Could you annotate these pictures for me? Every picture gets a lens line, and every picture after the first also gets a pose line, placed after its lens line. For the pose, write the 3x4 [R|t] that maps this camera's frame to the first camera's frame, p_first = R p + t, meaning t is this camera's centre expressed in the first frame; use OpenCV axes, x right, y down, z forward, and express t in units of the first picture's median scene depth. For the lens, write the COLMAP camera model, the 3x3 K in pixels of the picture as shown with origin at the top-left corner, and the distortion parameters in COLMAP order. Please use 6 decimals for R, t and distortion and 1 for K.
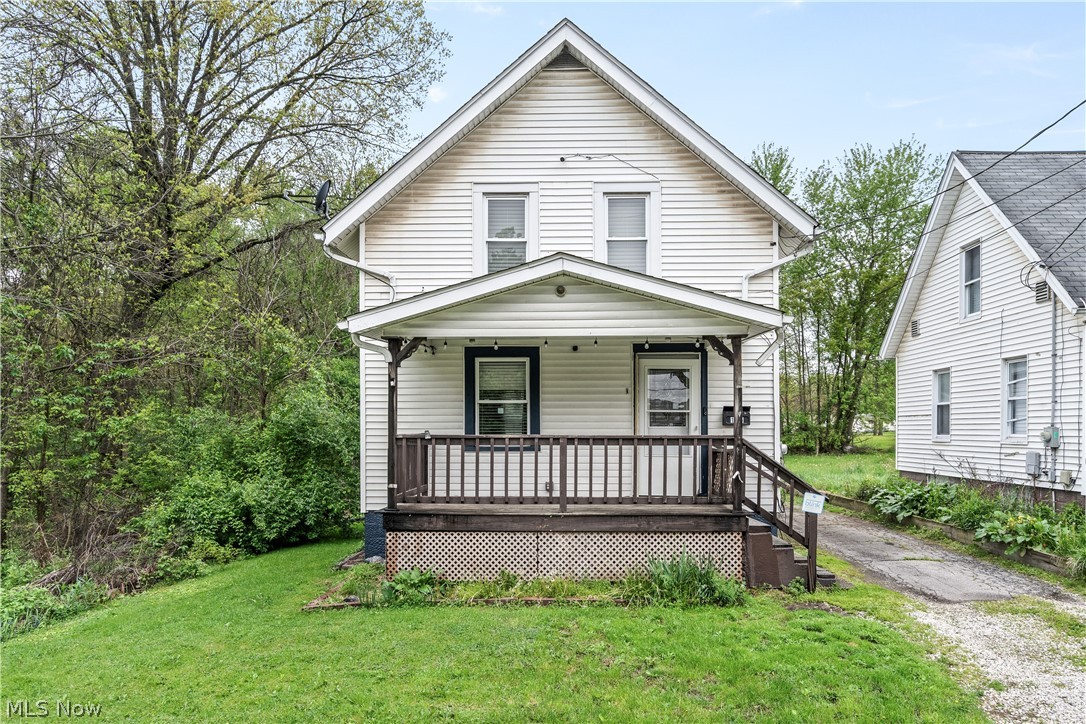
lens RADIAL K [[718.1, 0, 537.2], [0, 718.1, 436.4], [0, 0, 1]] dist [0.003816, 0.008622]
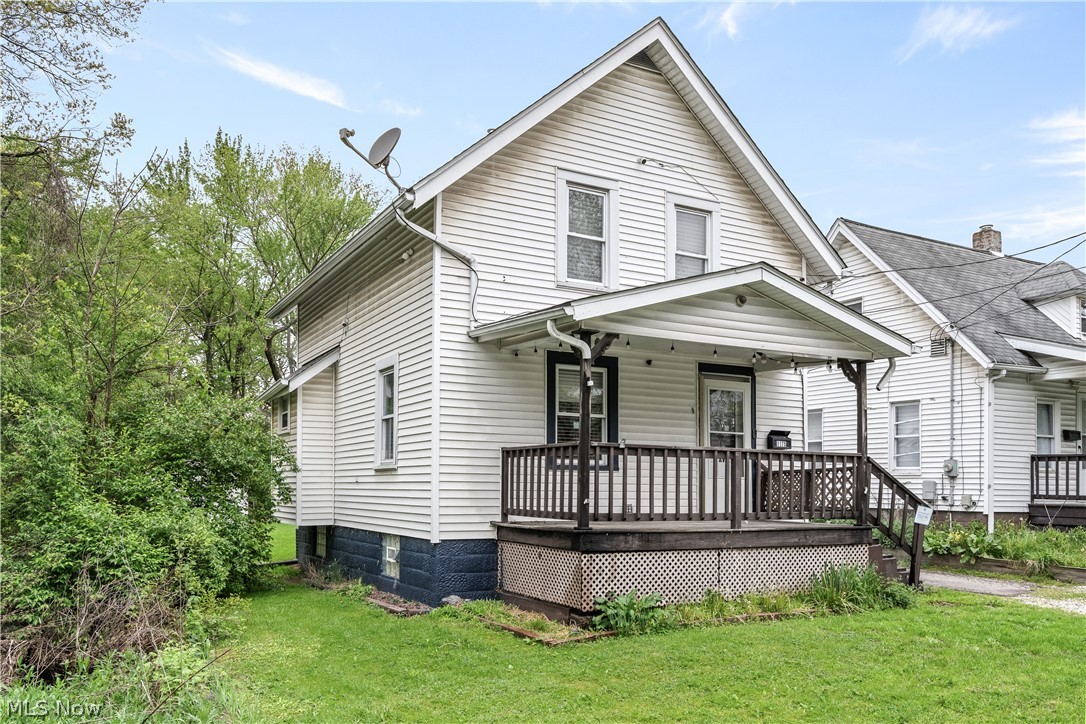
lens RADIAL K [[841.6, 0, 501.7], [0, 841.6, 463.7], [0, 0, 1]] dist [0.011612, -0.005835]
pose [[0.873303, 0.023701, 0.486600, -0.661478], [-0.008957, 0.999428, -0.032604, 0.048791], [-0.487095, 0.024114, 0.873016, 0.136081]]
